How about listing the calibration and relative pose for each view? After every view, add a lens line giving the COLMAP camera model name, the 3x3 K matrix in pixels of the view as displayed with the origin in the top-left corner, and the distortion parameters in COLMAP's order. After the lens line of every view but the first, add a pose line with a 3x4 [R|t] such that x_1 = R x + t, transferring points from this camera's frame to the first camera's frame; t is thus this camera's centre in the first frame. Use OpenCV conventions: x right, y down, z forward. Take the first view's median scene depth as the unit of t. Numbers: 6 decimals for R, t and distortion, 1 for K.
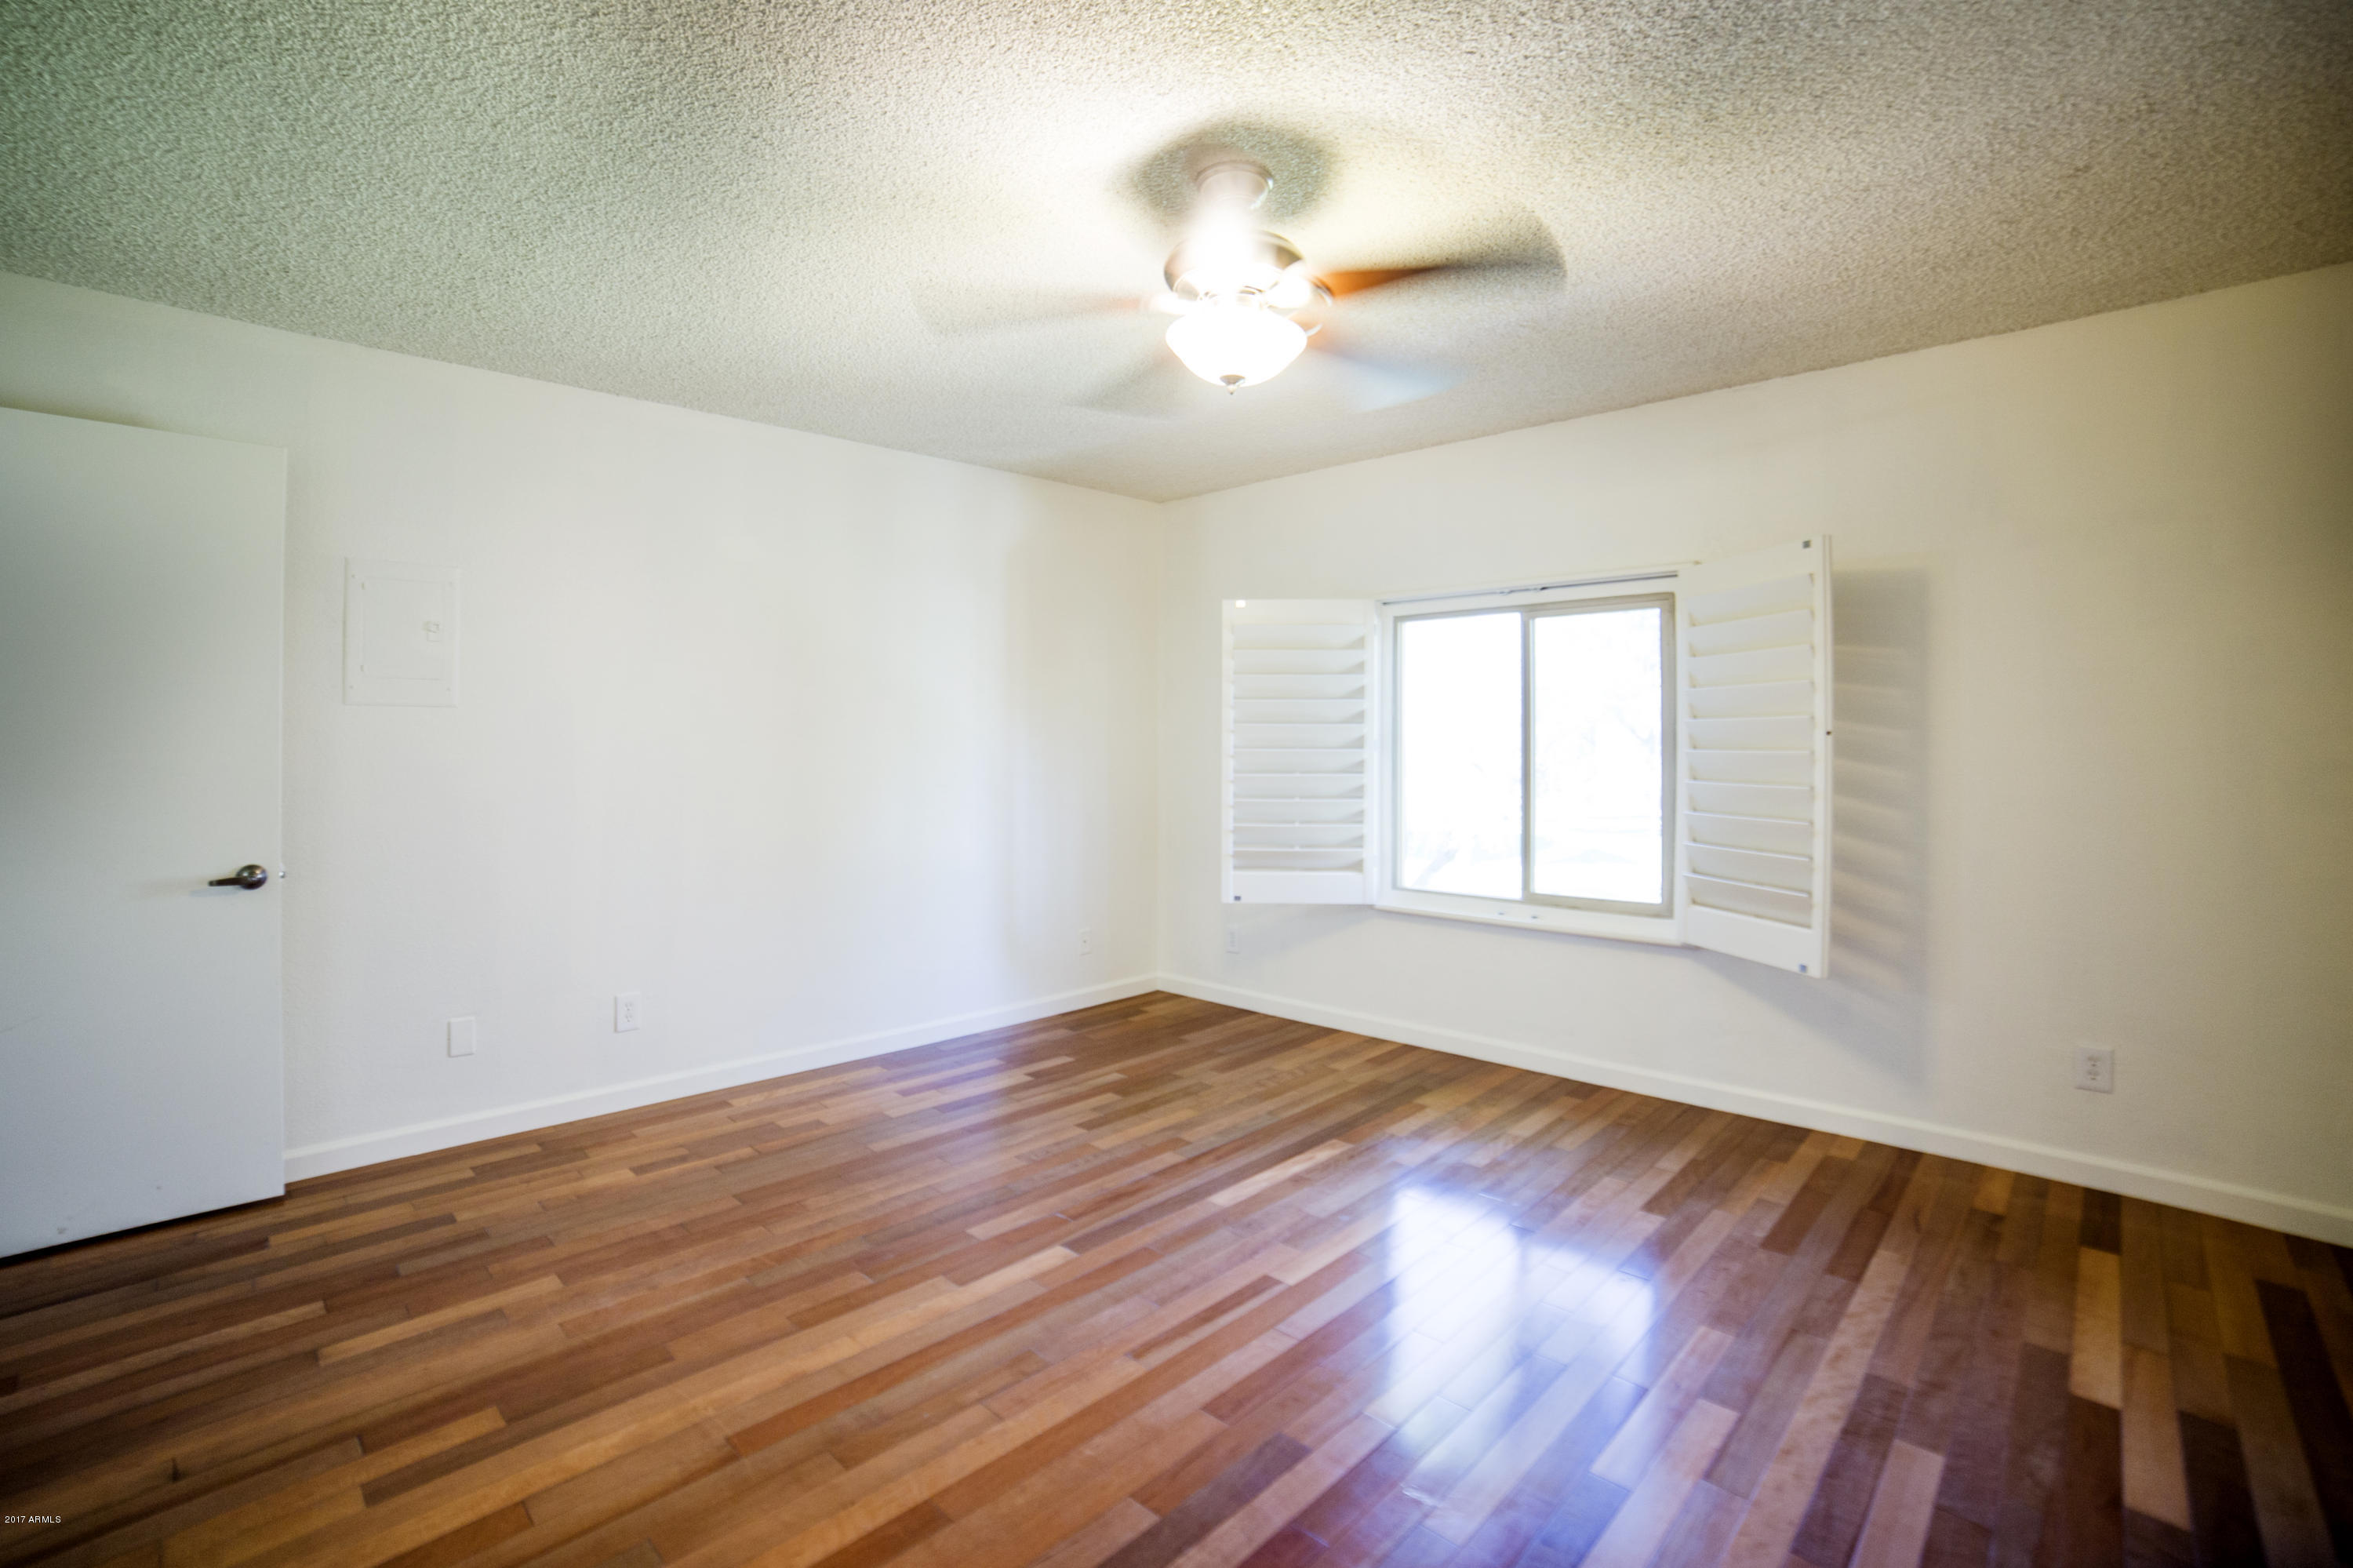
lens RADIAL K [[1015.5, 0, 1176.5], [0, 1015.5, 784.0], [0, 0, 1]] dist [-0.035335, 0.000251]
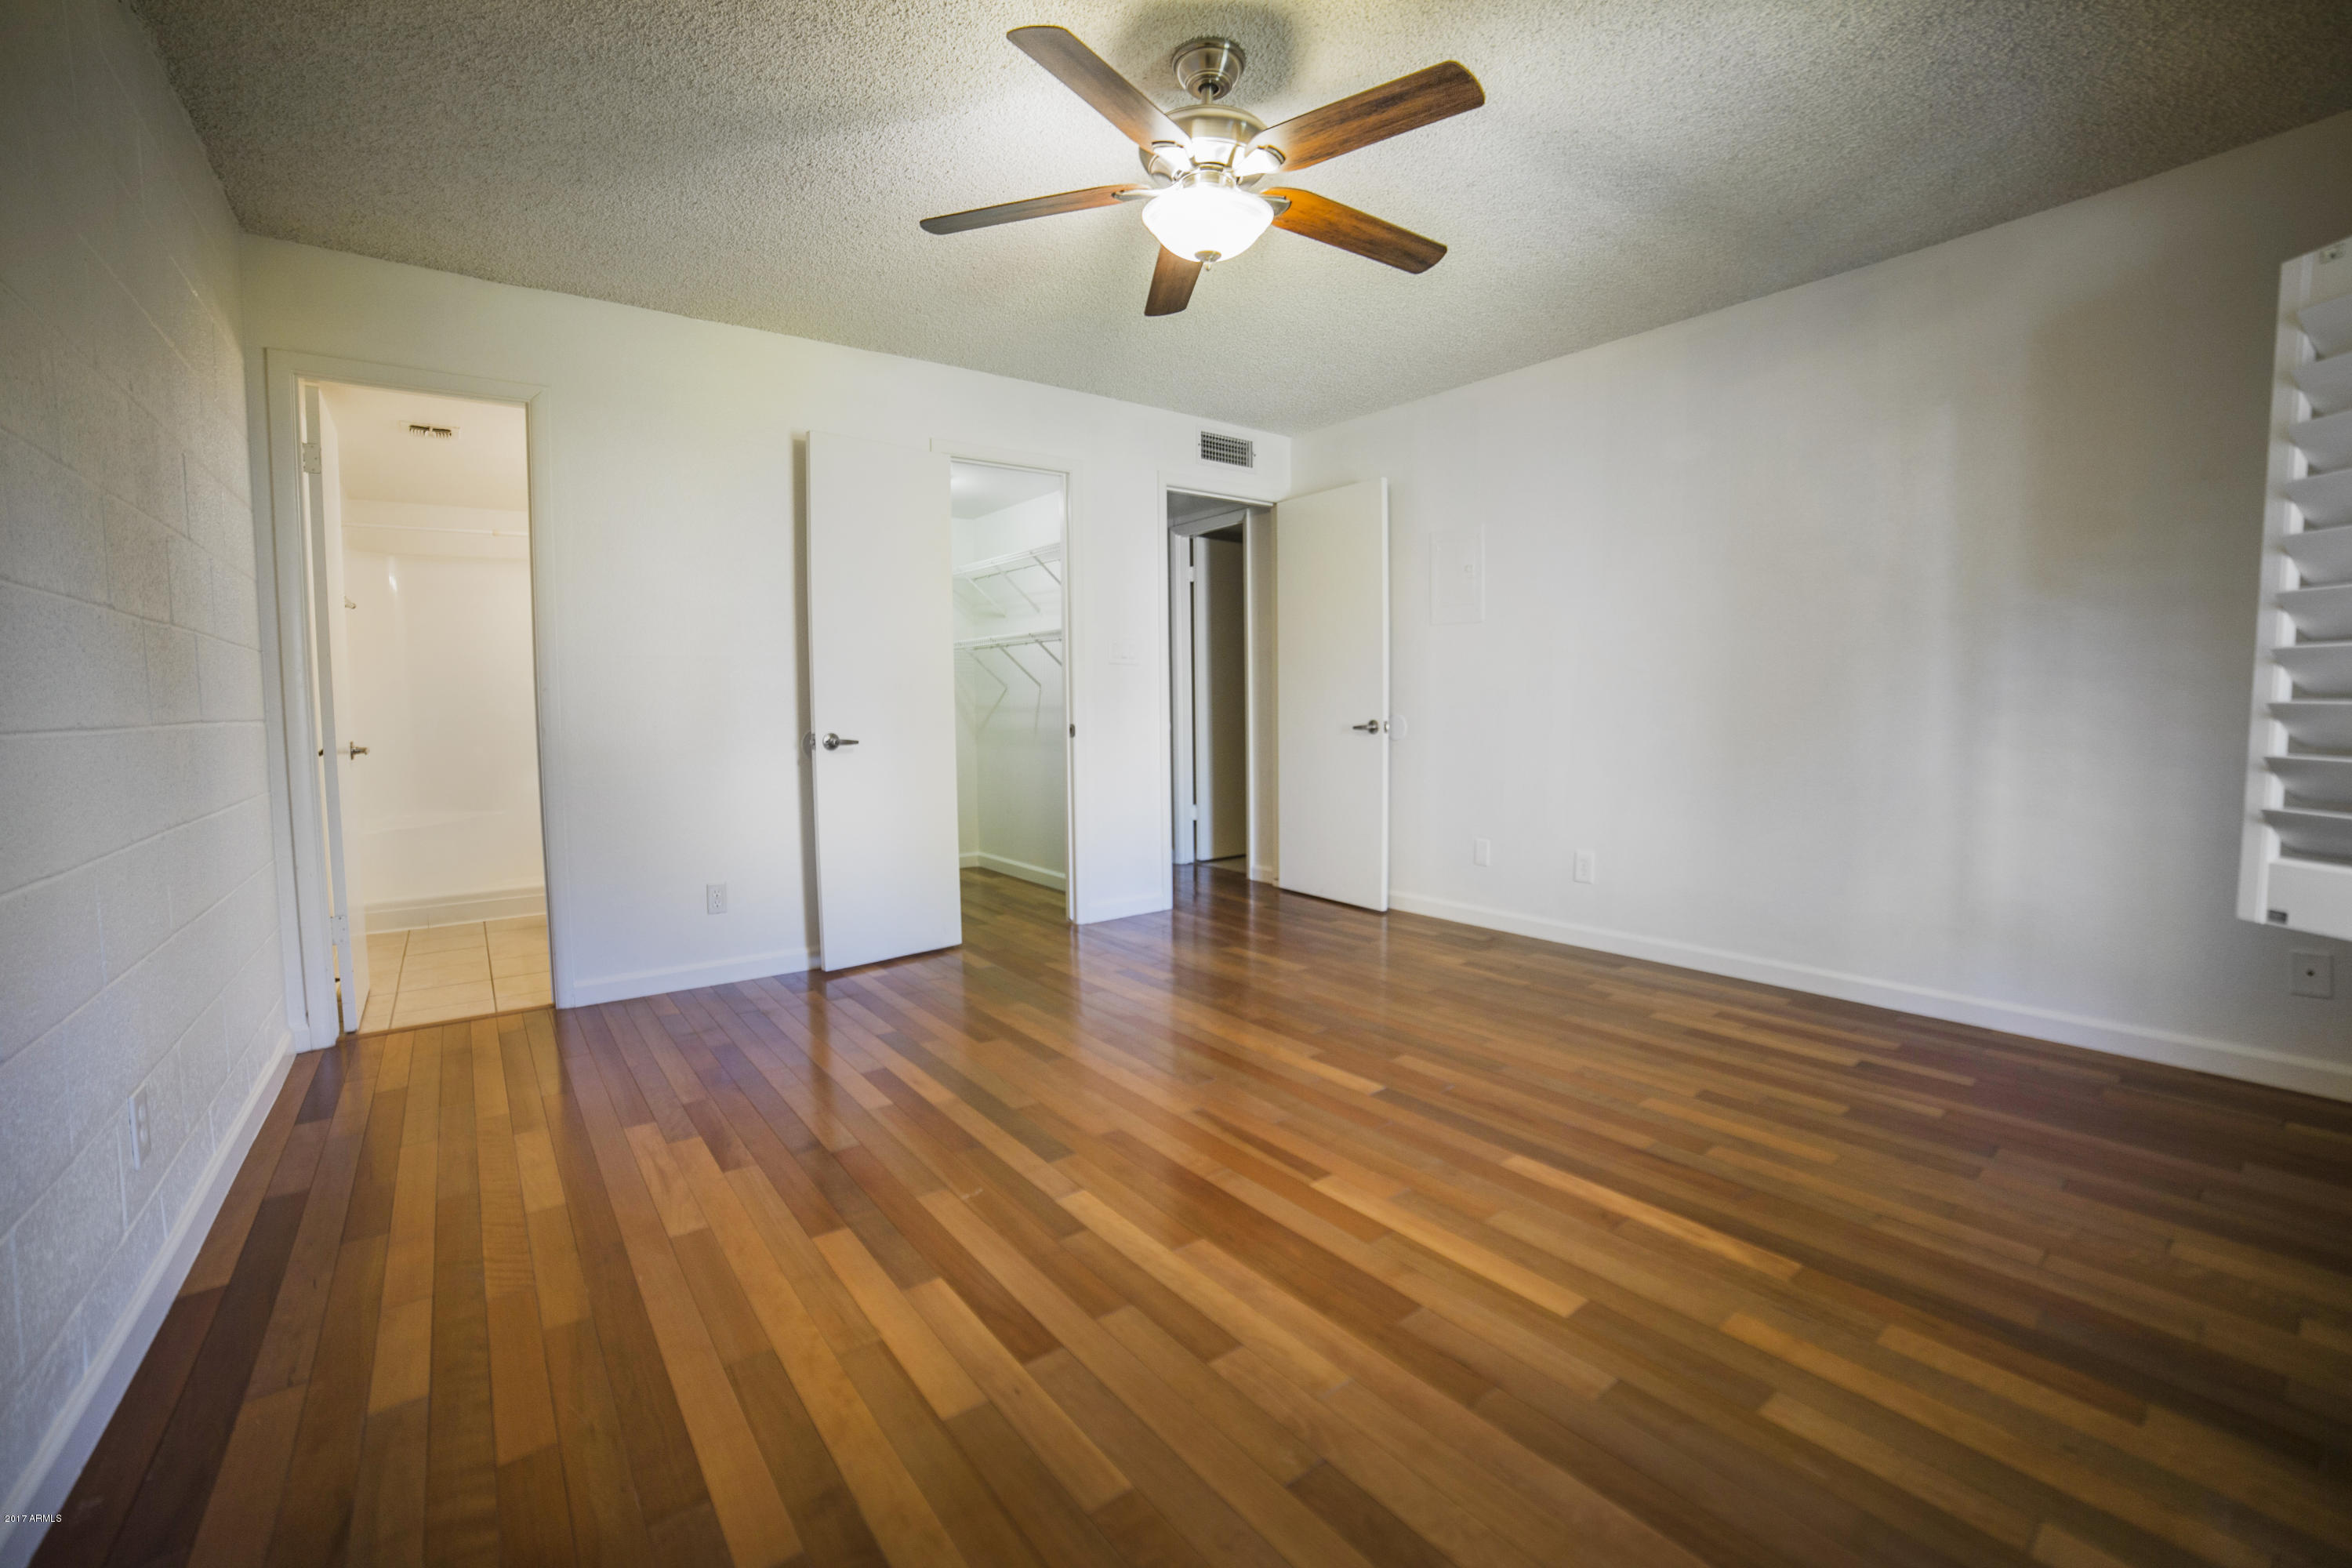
lens RADIAL K [[1015.0, 0, 1176.0], [0, 1015.0, 784.0], [0, 0, 1]] dist [-0.035335, 0.000251]
pose [[-0.176497, 0.057305, -0.982632, 0.853191], [-0.023776, 0.997764, 0.062458, 0.085347], [0.984014, 0.034387, -0.174740, 0.896004]]
